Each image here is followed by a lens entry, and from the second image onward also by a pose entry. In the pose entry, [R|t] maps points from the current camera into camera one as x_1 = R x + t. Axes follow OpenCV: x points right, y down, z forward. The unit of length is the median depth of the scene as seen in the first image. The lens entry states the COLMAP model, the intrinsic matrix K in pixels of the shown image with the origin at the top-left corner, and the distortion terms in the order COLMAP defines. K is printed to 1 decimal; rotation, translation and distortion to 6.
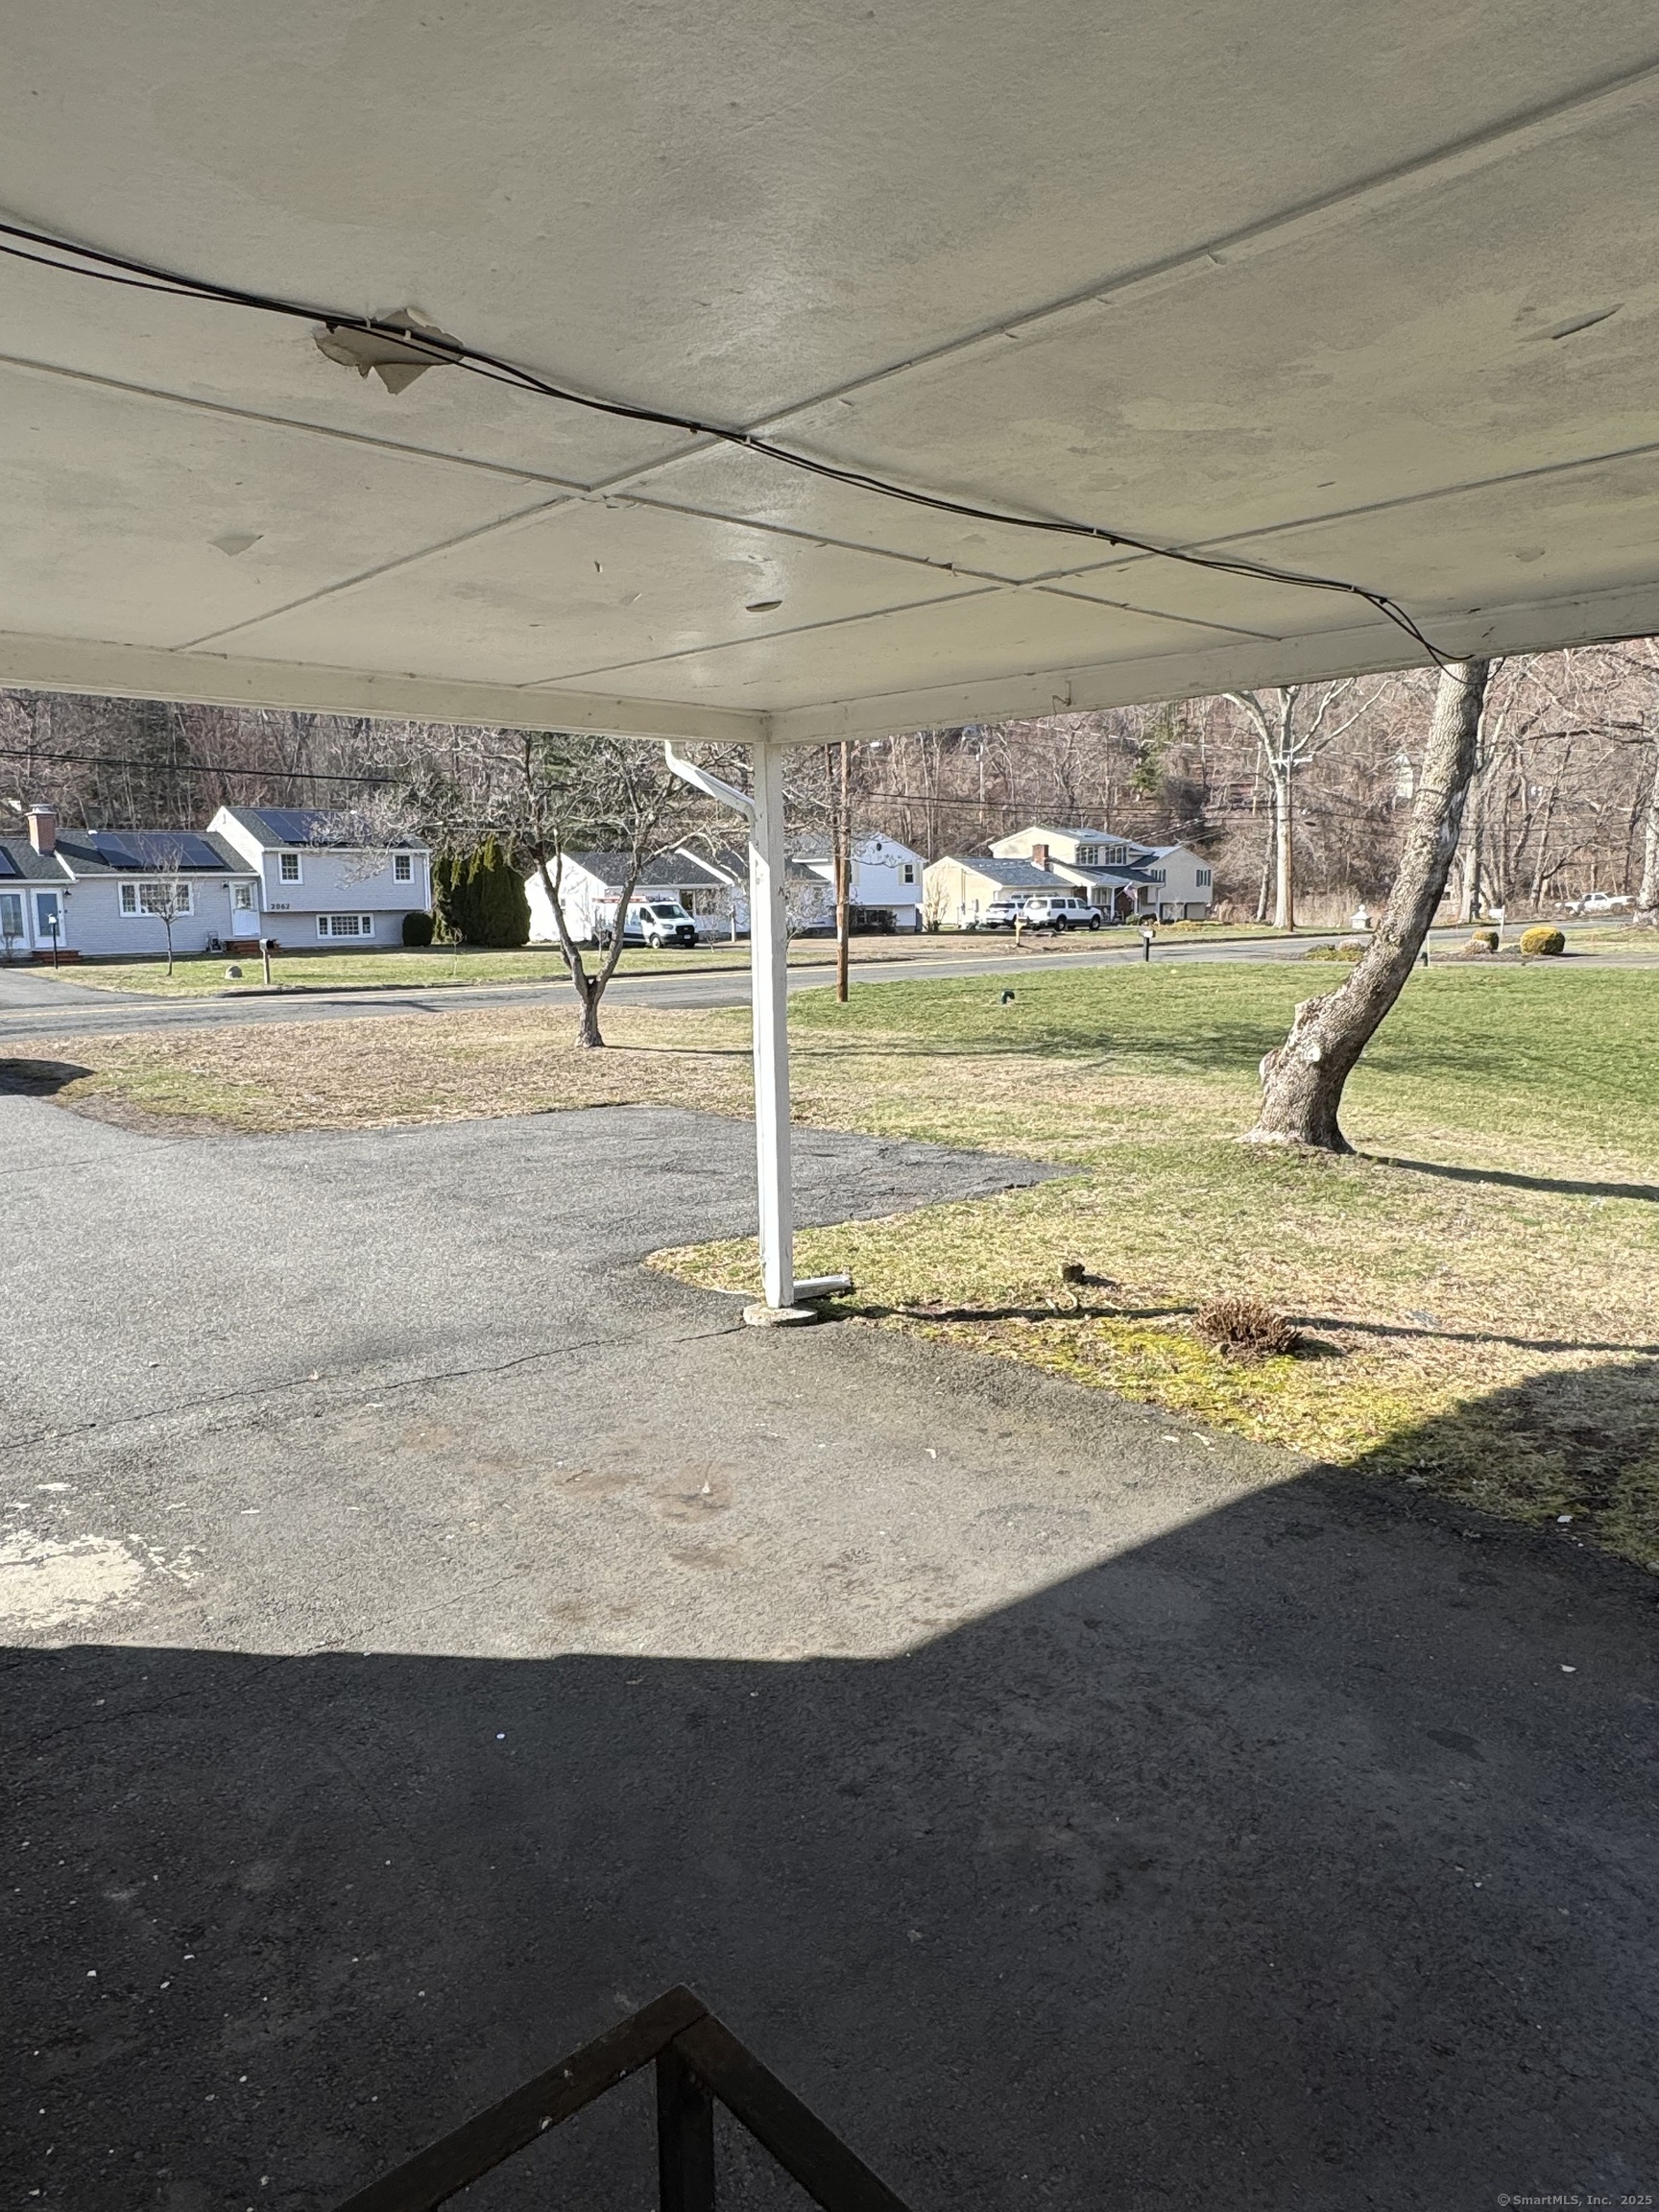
lens RADIAL K [[1397.3, 0, 829.5], [0, 1397.3, 1106.0], [0, 0, 1]] dist [-0.002050, 0.001917]
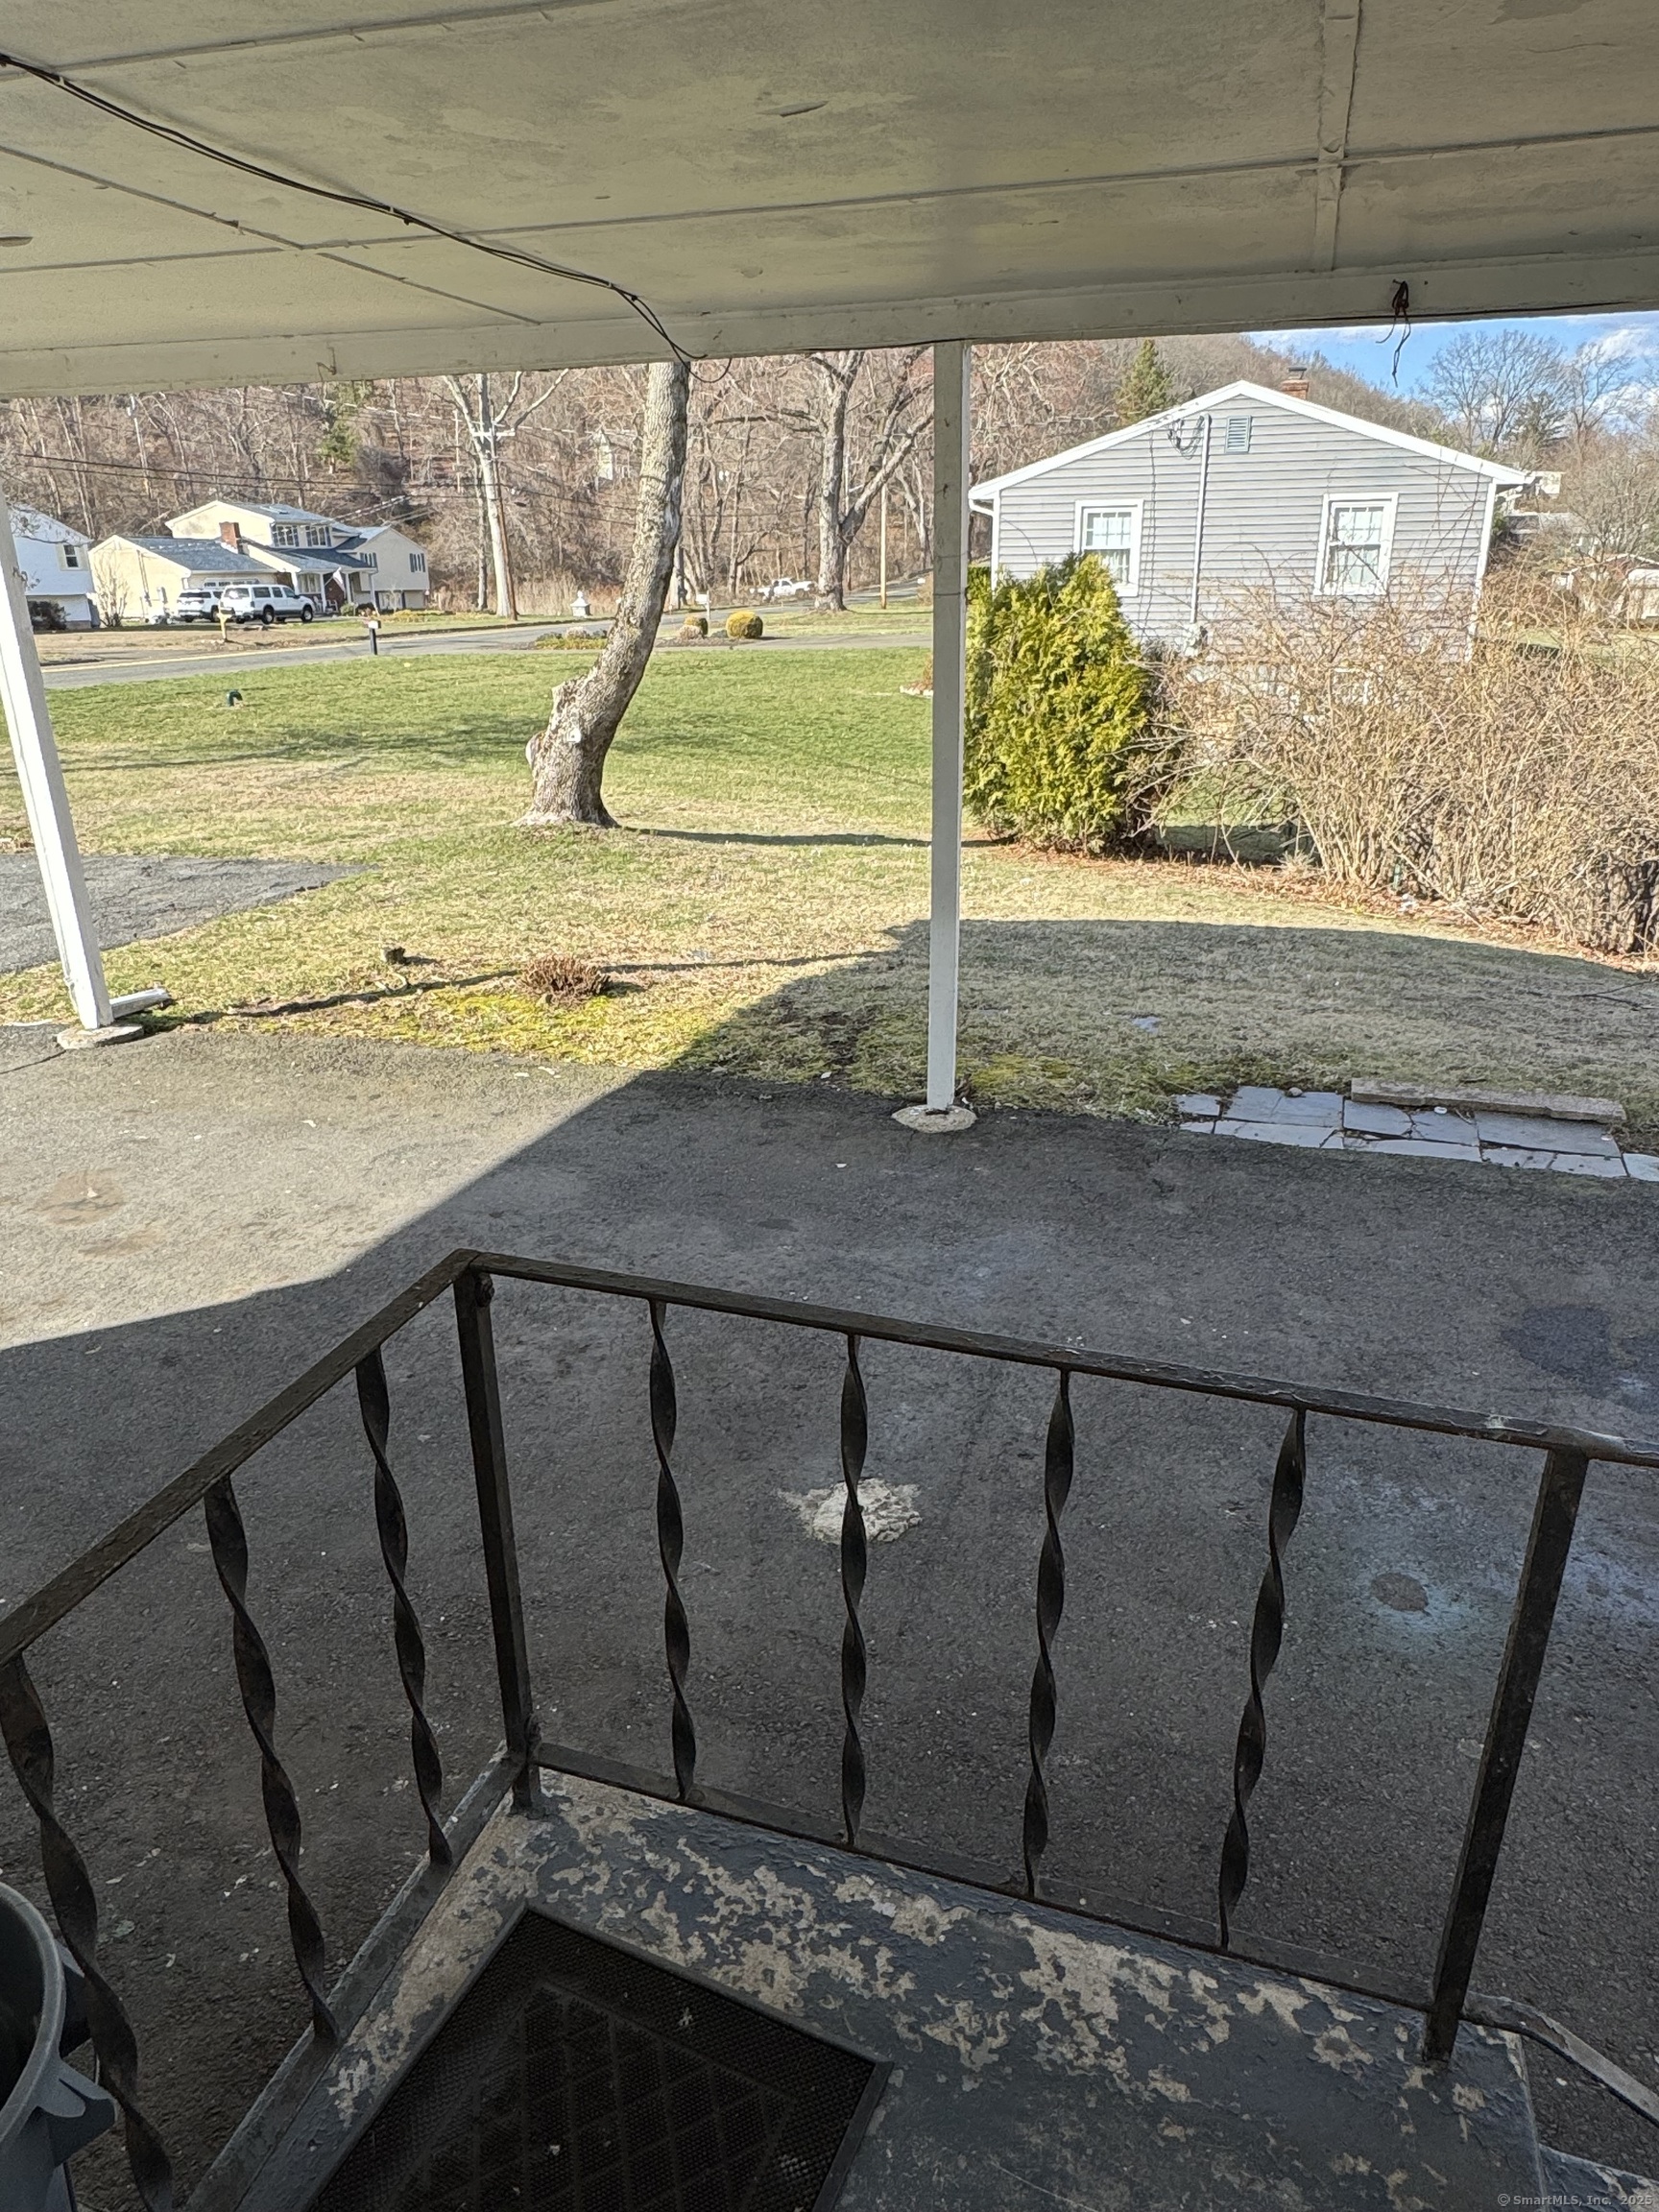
lens RADIAL K [[1387.4, 0, 815.4], [0, 1387.4, 1116.5], [0, 0, 1]] dist [-0.005505, 0.002788]
pose [[0.867648, -0.180124, 0.463403, -0.045499], [0.075540, 0.969004, 0.235213, 0.011490], [-0.491407, -0.169077, 0.854361, -0.057346]]
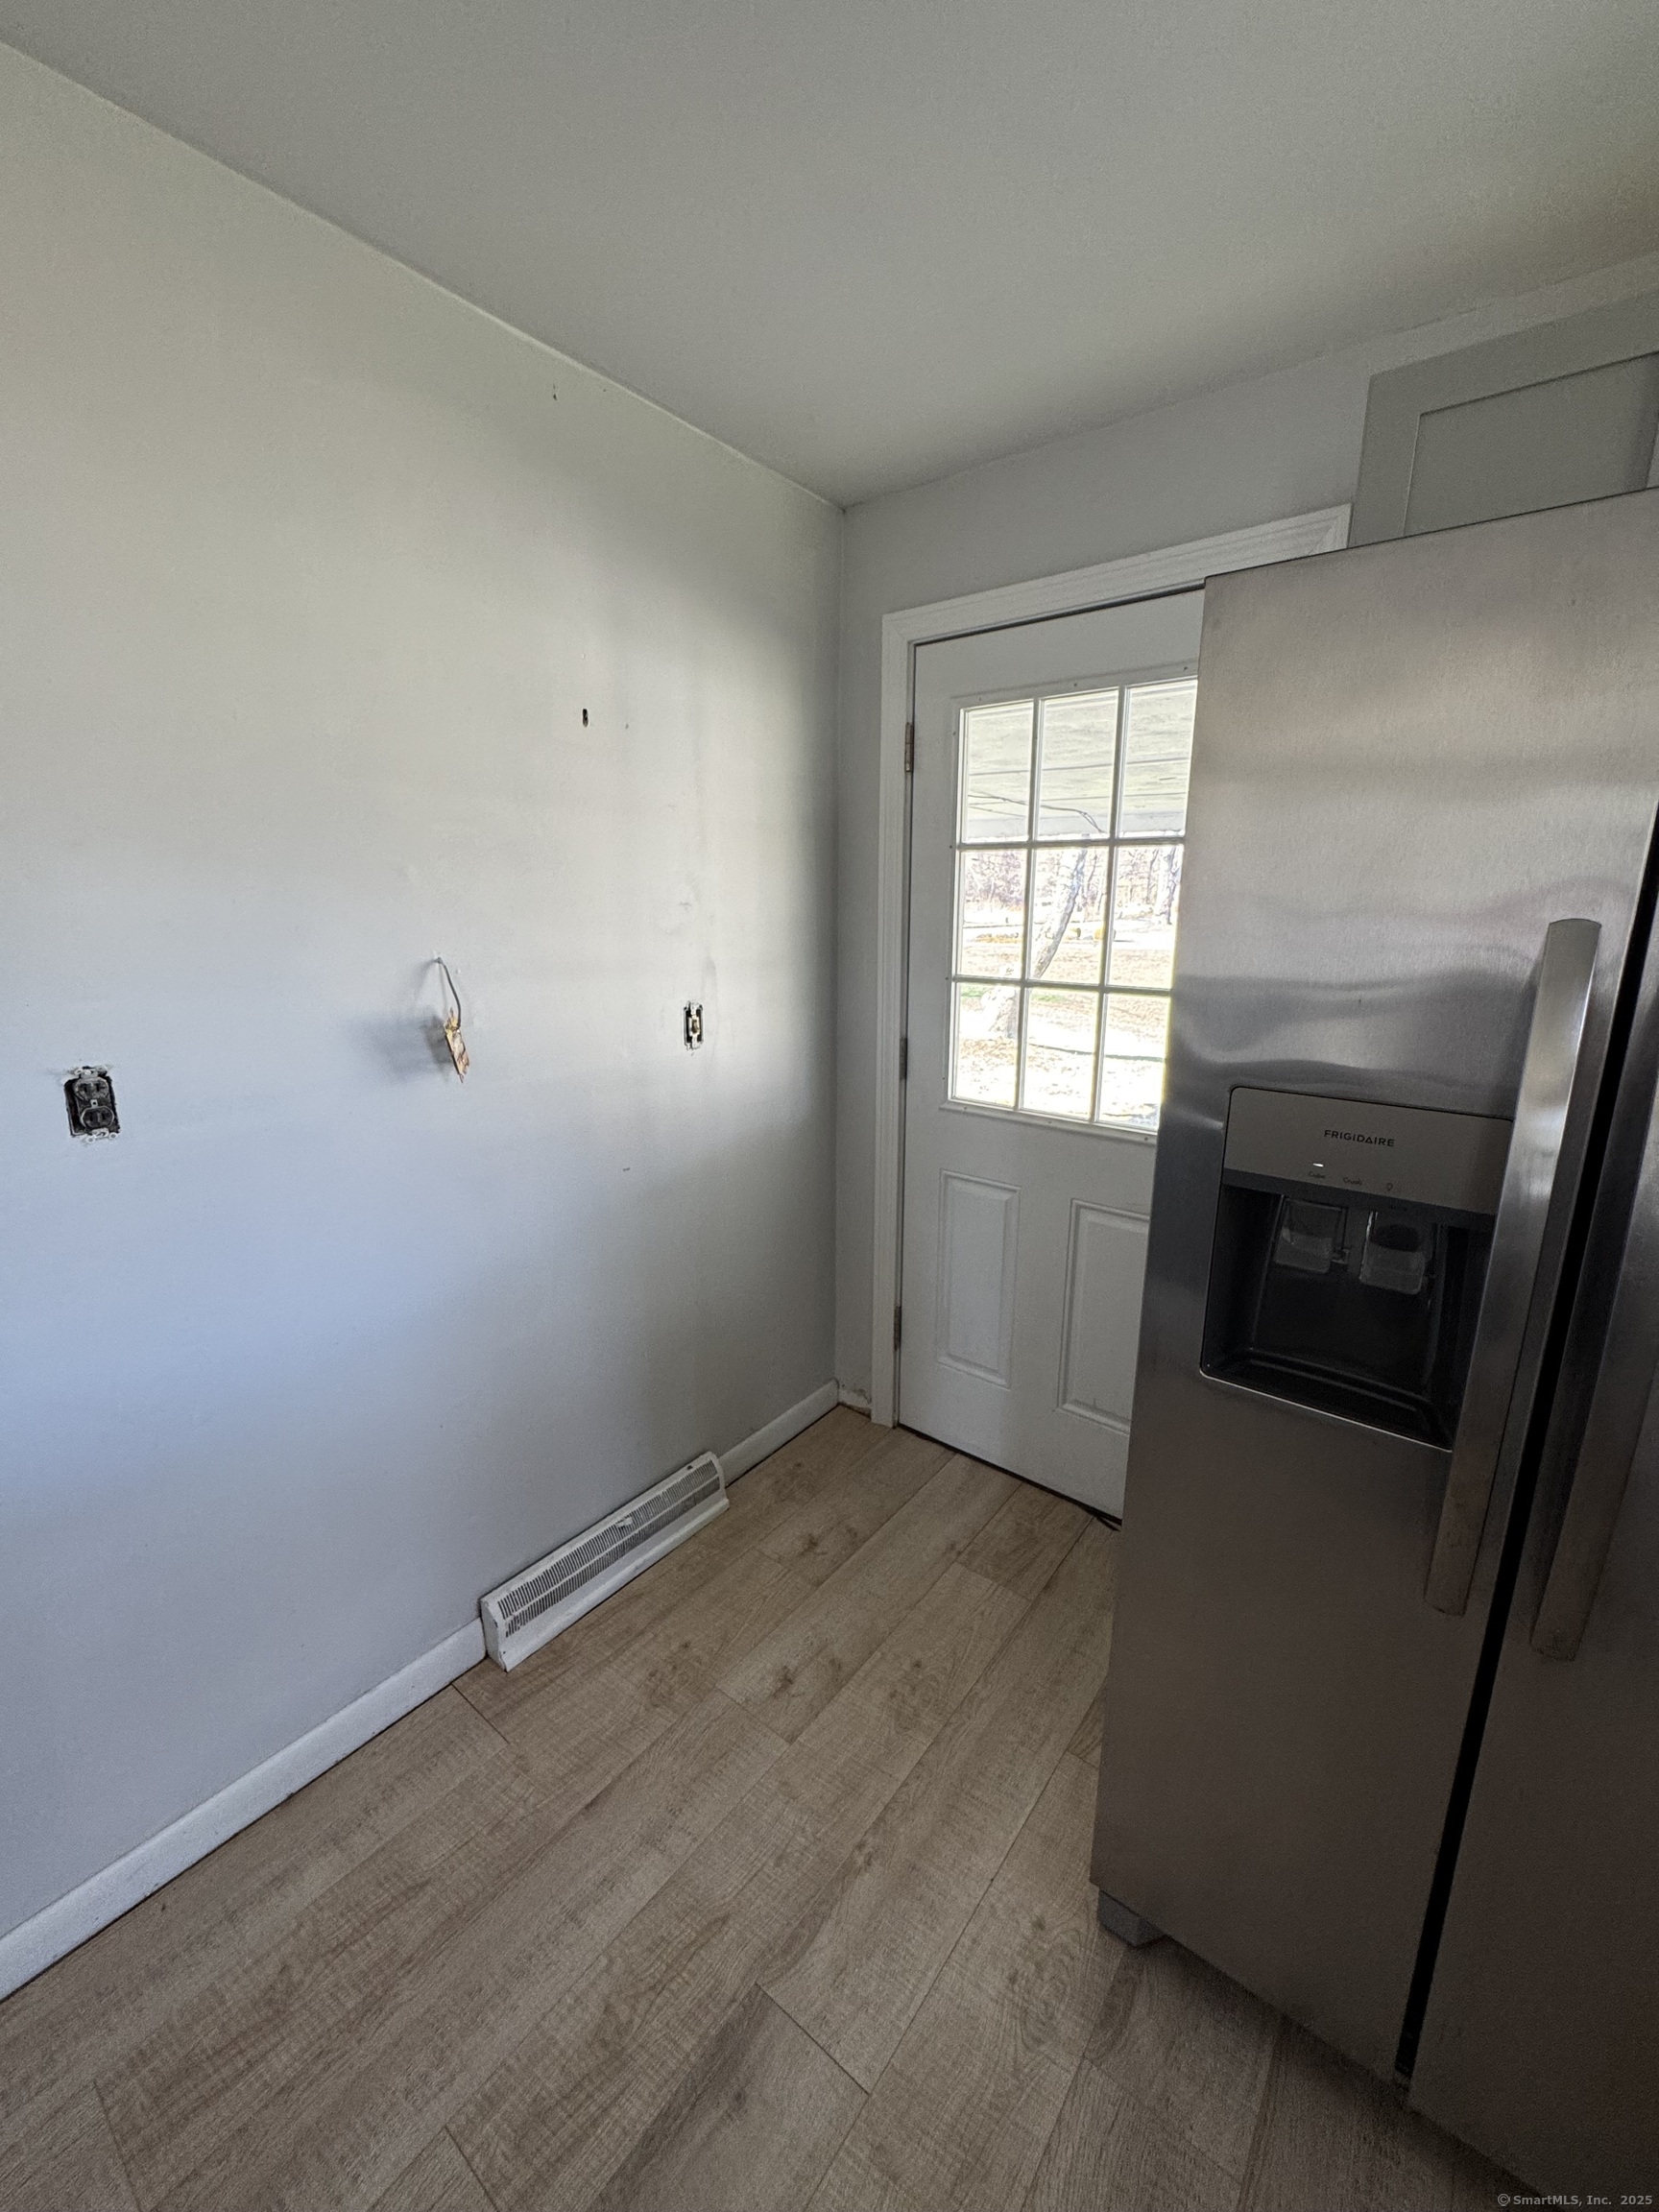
lens RADIAL K [[873.4, 0, 829.5], [0, 873.4, 1106.0], [0, 0, 1]] dist [-0.000742, 0.000367]
pose [[0.984744, -0.025825, 0.172085, -0.144418], [0.011309, 0.996333, 0.084808, 0.017705], [-0.173644, -0.081568, 0.981425, -0.219239]]
